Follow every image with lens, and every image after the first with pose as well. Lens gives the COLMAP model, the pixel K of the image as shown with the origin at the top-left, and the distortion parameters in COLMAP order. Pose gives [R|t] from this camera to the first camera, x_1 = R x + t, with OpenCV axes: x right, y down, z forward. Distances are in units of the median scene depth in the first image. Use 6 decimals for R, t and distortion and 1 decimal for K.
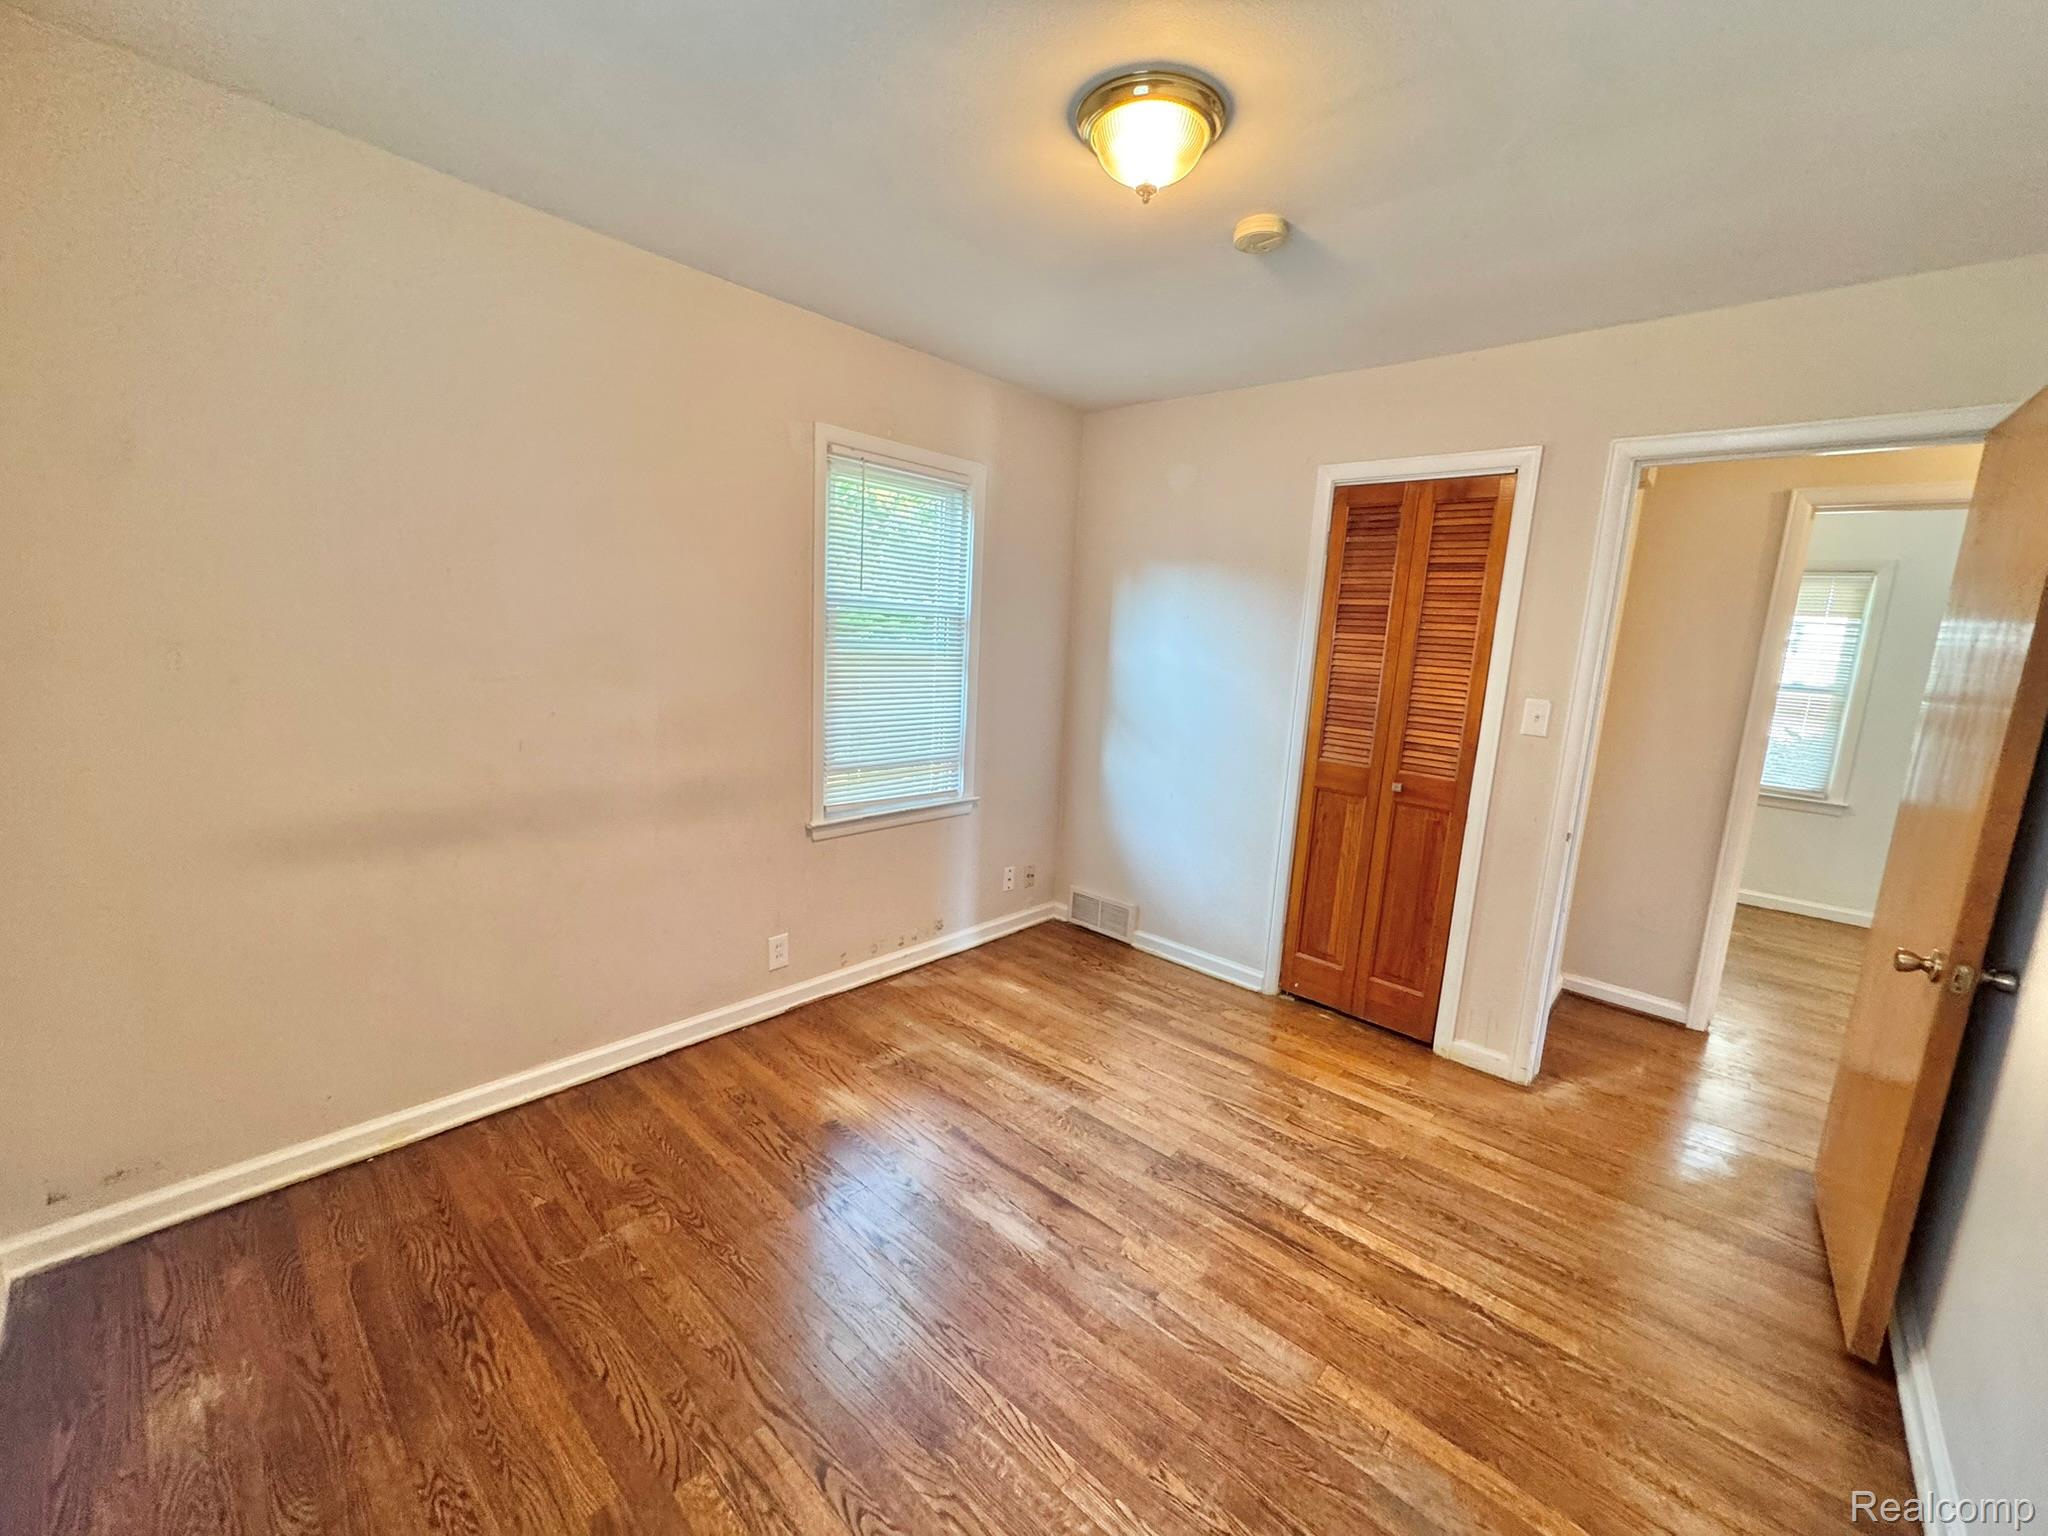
lens RADIAL K [[818.4, 0, 1021.4], [0, 818.4, 771.6], [0, 0, 1]] dist [-0.001459, -0.000539]
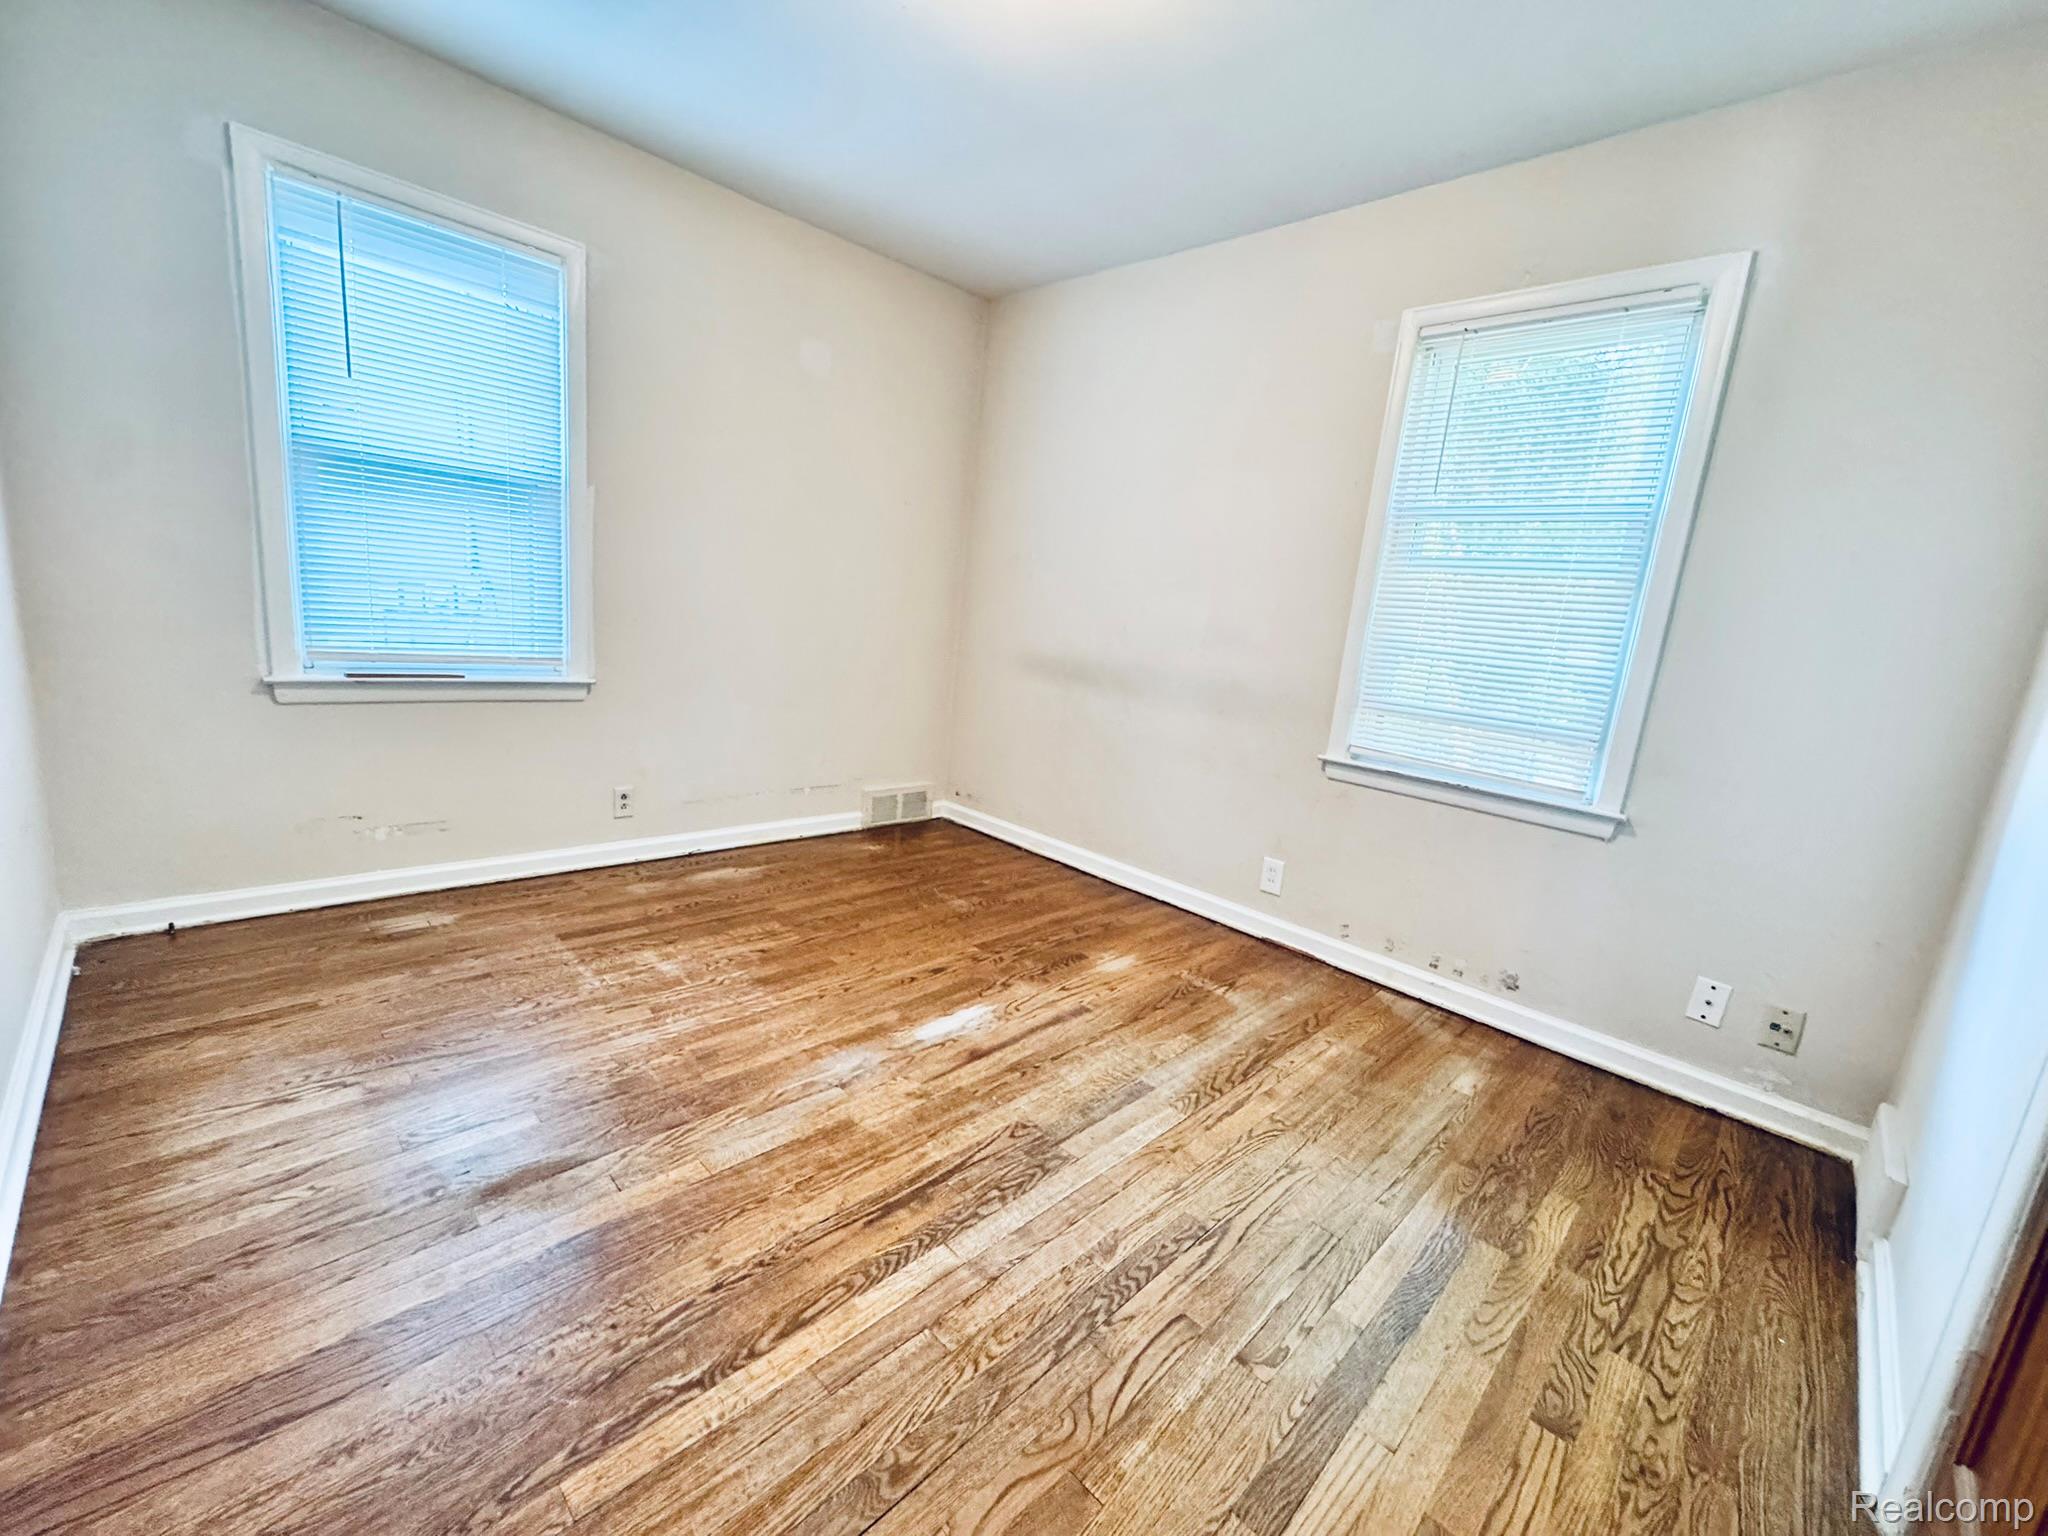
lens RADIAL K [[818.4, 0, 1019.9], [0, 818.4, 761.1], [0, 0, 1]] dist [-0.001459, -0.000539]
pose [[-0.042498, 0.129048, -0.990727, 0.949429], [-0.267230, 0.954026, 0.135731, 0.051109], [0.962695, 0.270521, -0.006058, 0.953213]]
